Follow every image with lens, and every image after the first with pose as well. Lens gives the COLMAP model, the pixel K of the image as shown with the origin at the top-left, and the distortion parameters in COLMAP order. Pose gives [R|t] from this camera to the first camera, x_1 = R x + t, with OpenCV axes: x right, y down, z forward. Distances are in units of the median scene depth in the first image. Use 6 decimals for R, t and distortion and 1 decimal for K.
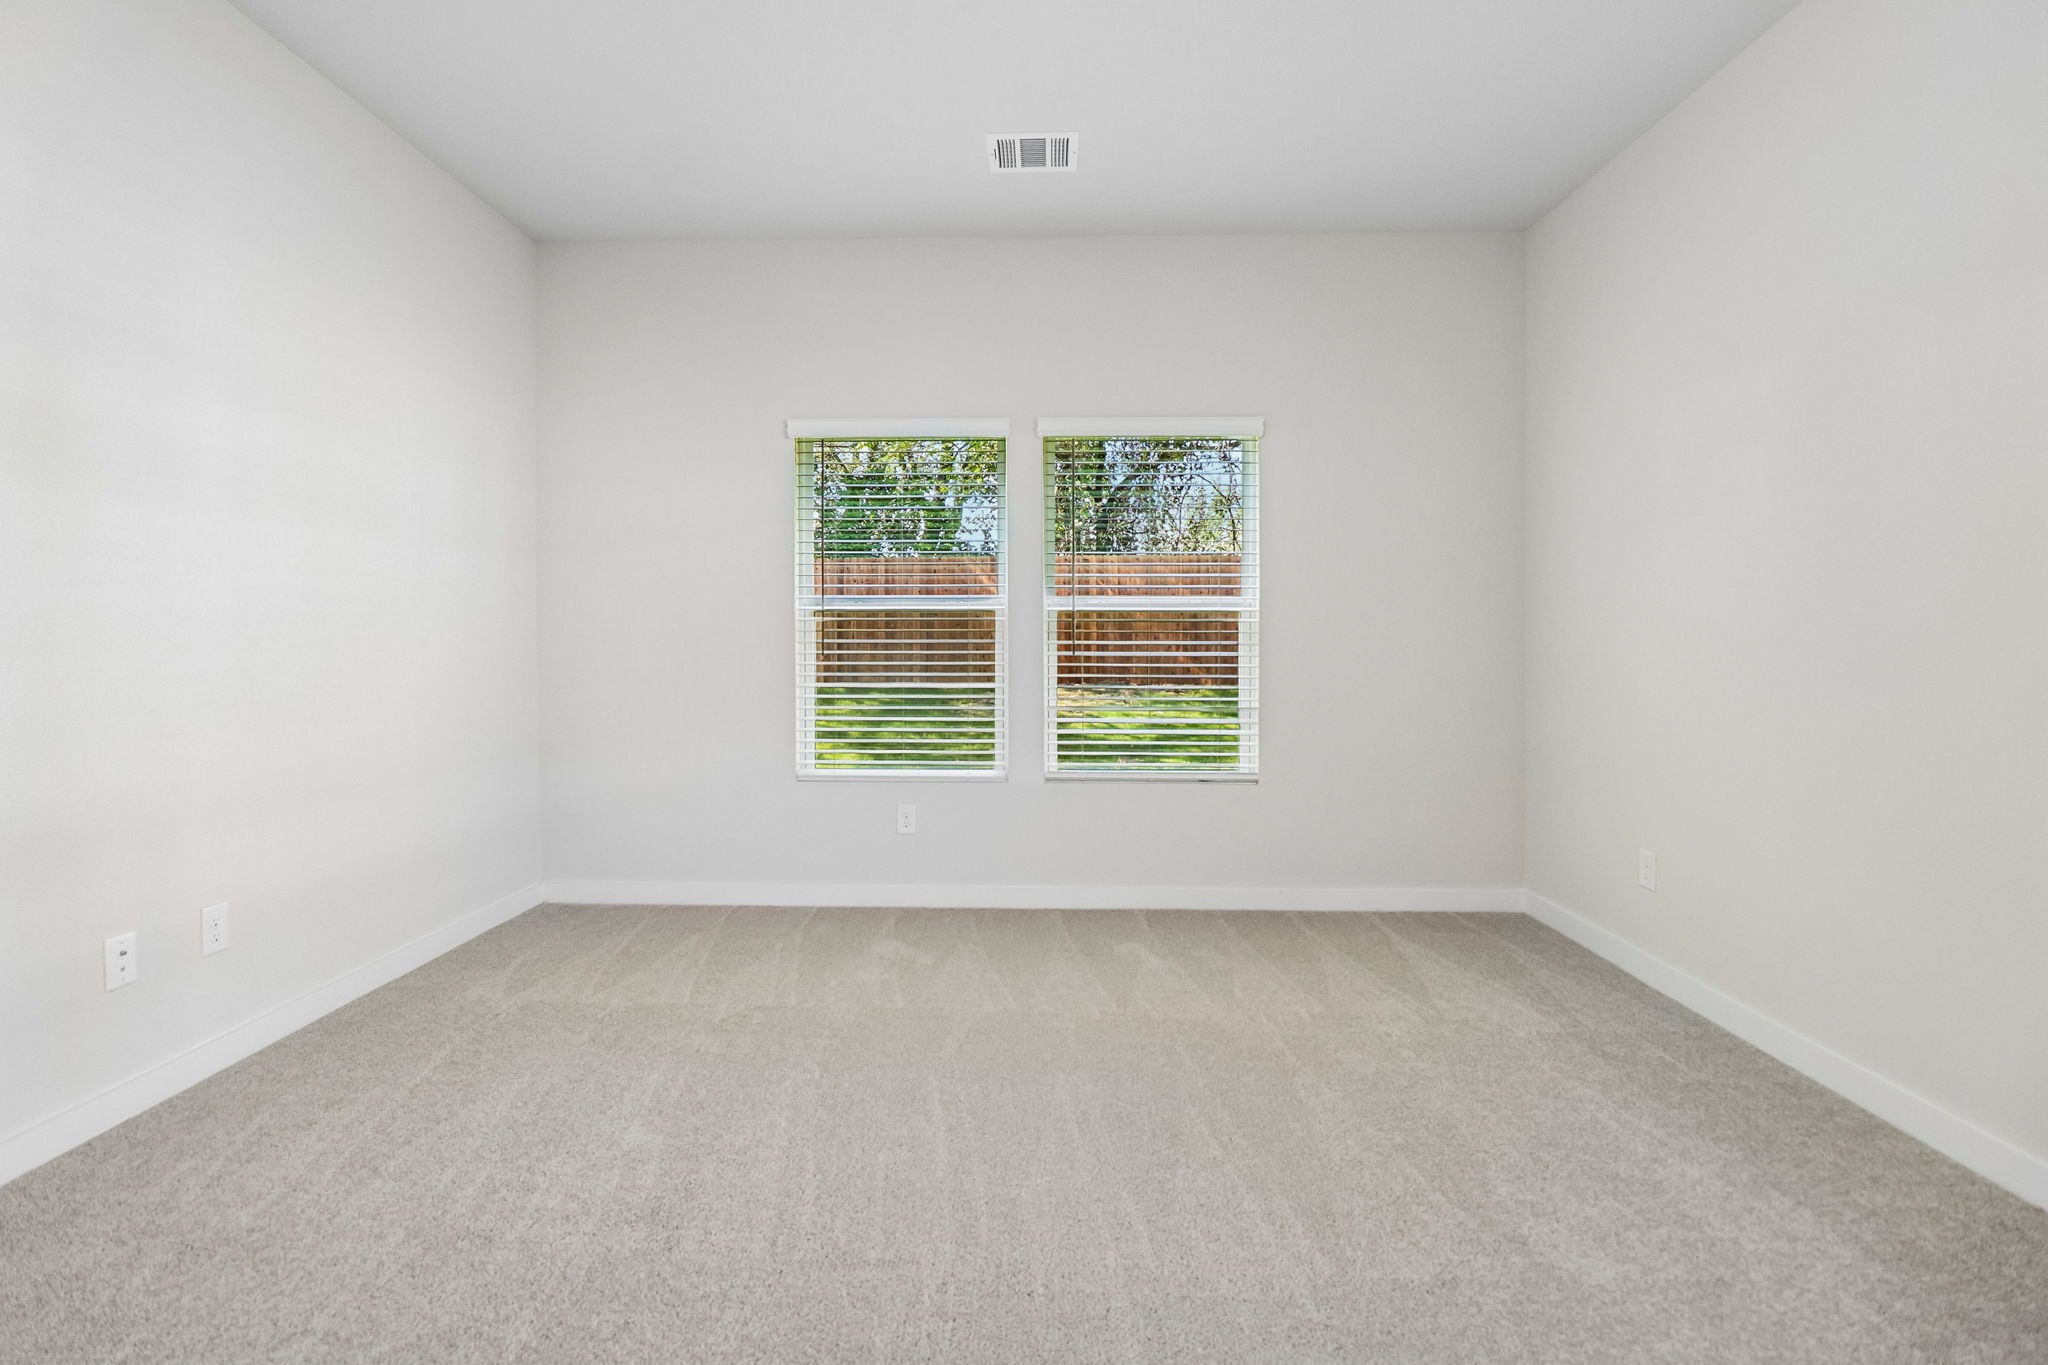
lens RADIAL K [[950.6, 0, 1009.5], [0, 950.6, 642.2], [0, 0, 1]] dist [-0.000227, -0.012273]
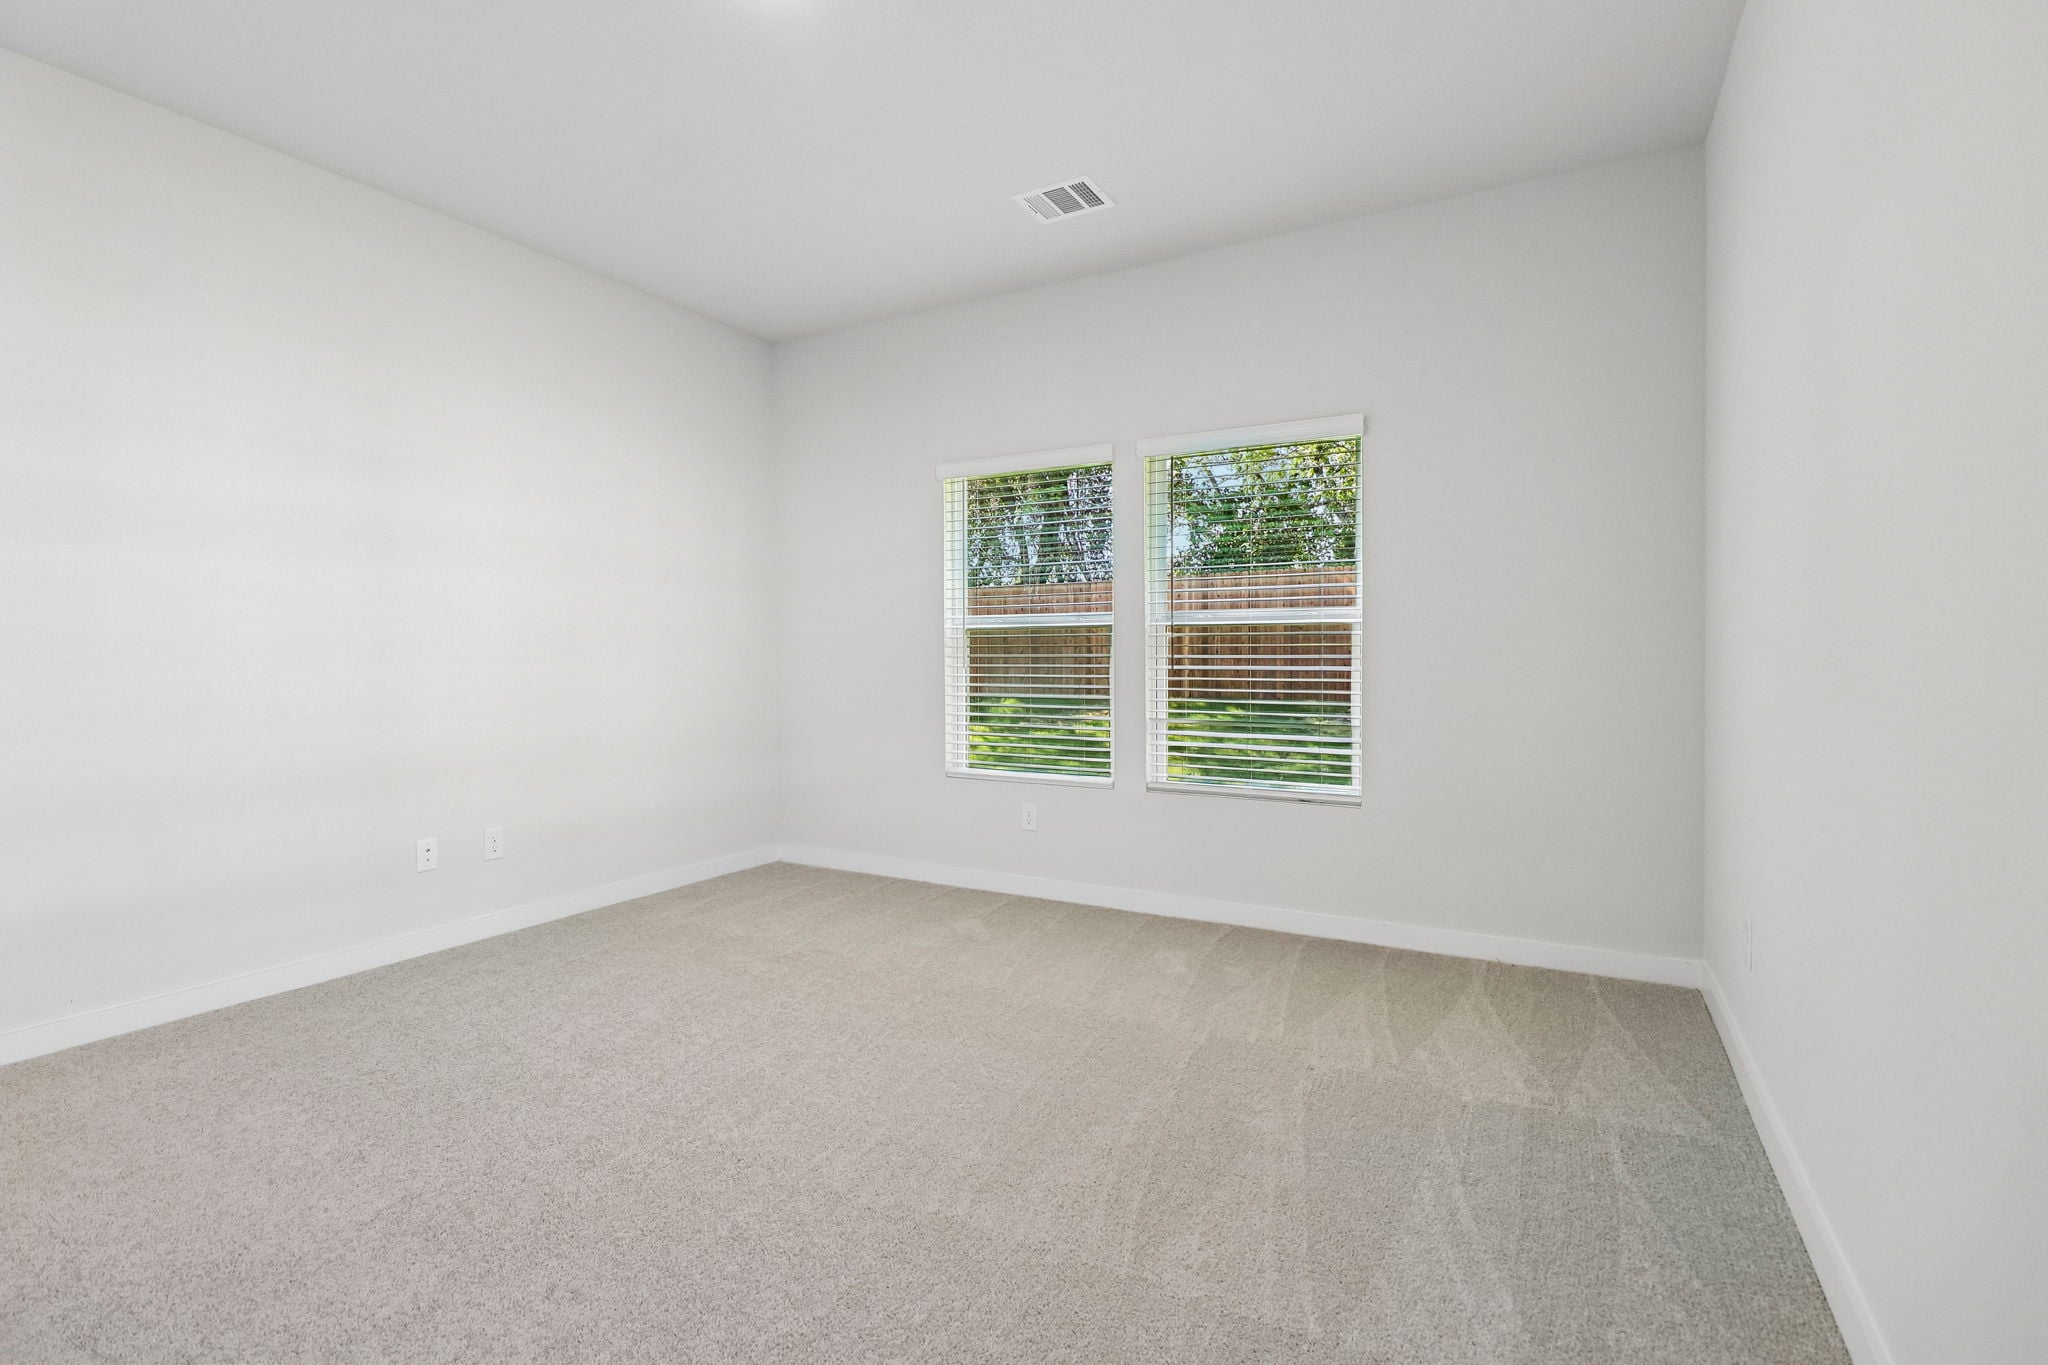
lens RADIAL K [[979.8, 0, 1024.0], [0, 979.8, 682.5], [0, 0, 1]] dist [0.004107, 0.000223]
pose [[0.884193, 0.011244, -0.466987, 0.402315], [0.000349, 0.999694, 0.024731, 0.001990], [0.467122, -0.022030, 0.883918, -0.000021]]
